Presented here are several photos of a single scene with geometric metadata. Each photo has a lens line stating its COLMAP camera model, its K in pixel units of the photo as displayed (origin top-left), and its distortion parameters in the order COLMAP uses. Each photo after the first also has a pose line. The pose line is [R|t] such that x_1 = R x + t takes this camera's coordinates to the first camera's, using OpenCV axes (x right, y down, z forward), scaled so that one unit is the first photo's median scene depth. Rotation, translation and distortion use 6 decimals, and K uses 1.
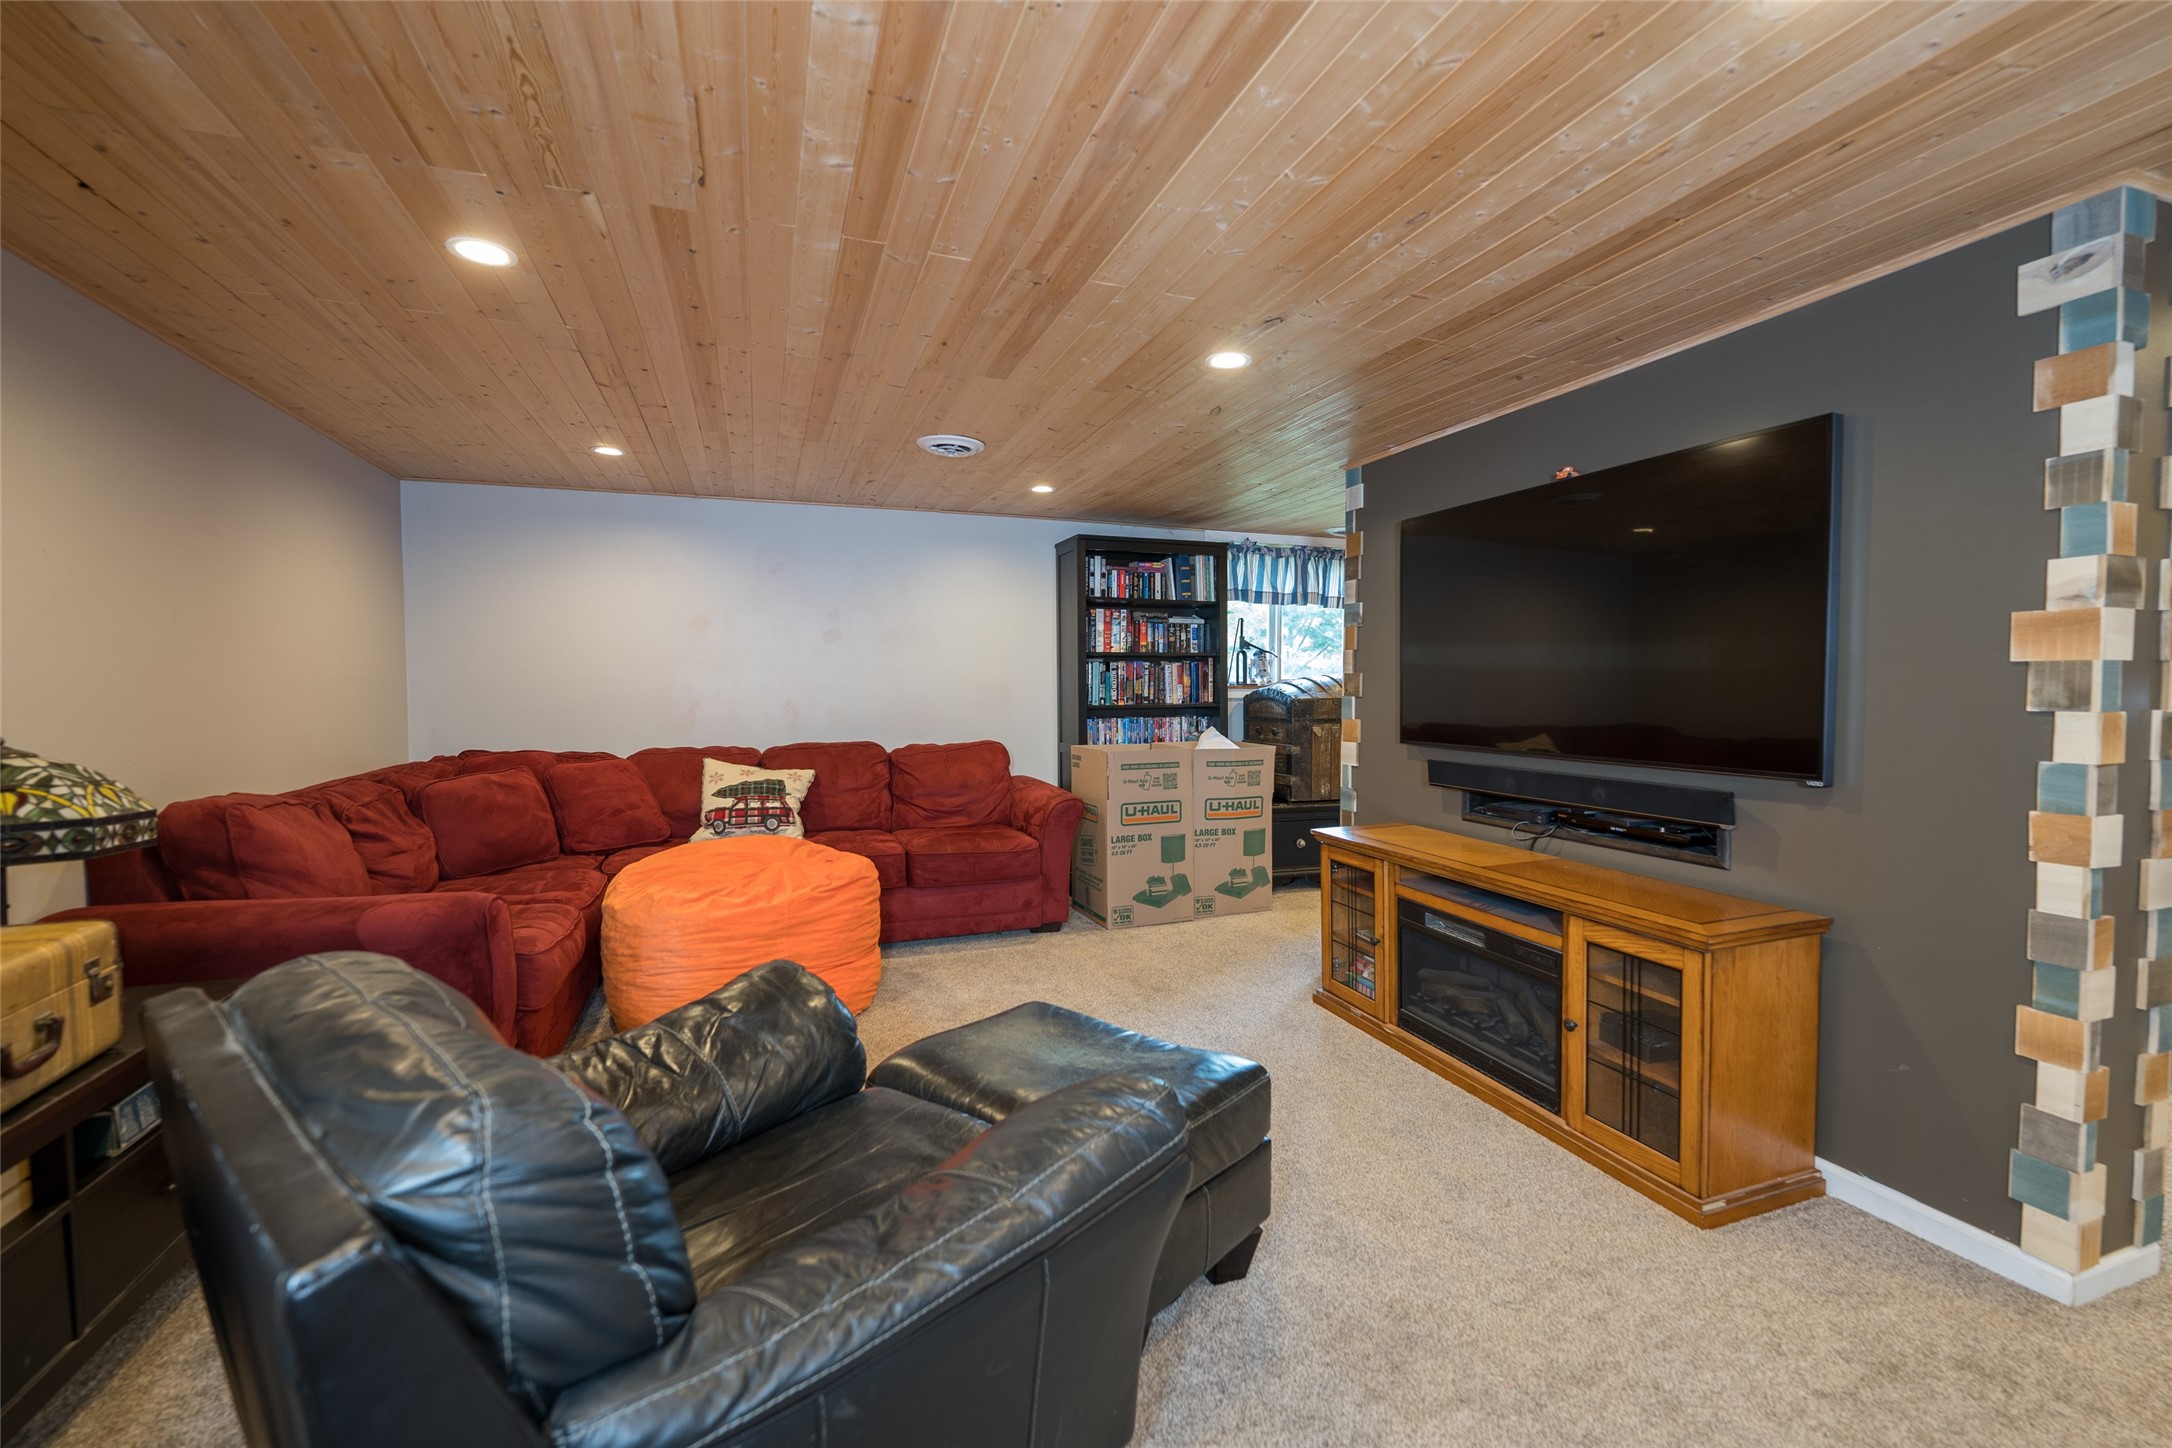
lens RADIAL K [[895.8, 0, 1082.1], [0, 895.8, 719.3], [0, 0, 1]] dist [-0.002212, -0.000793]
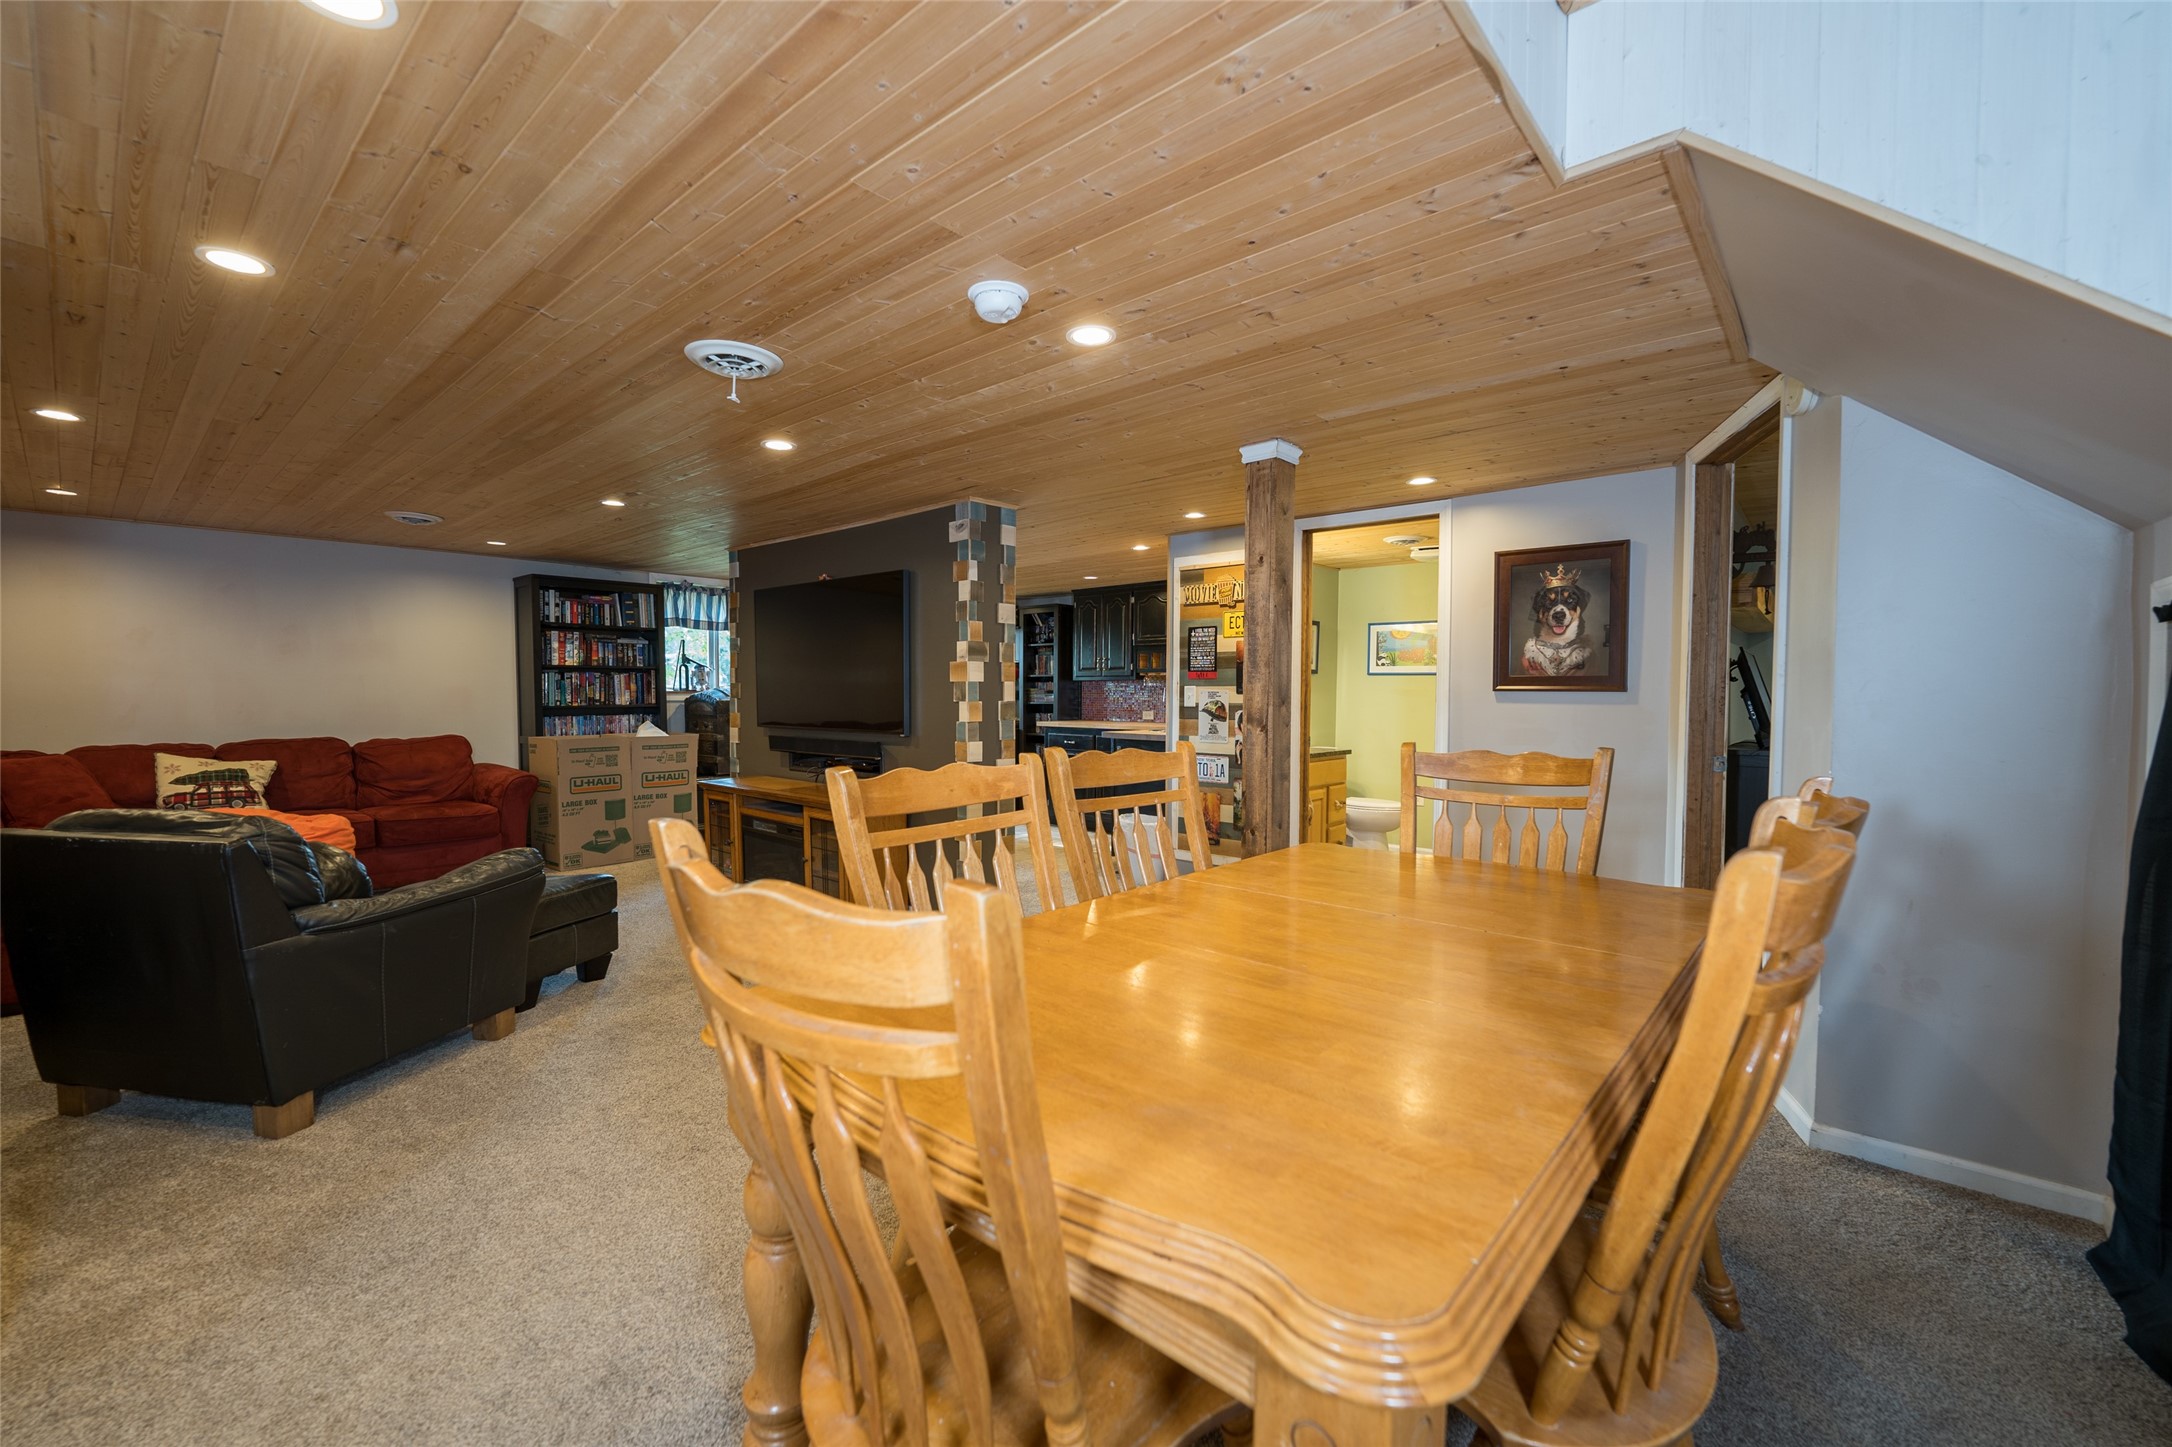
lens RADIAL K [[895.8, 0, 1082.1], [0, 895.8, 718.8], [0, 0, 1]] dist [-0.002212, -0.000793]
pose [[0.874277, -0.014808, 0.485202, 0.063048], [0.017907, 0.999838, -0.001753, 0.020149], [-0.485098, 0.010221, 0.874400, -0.546172]]
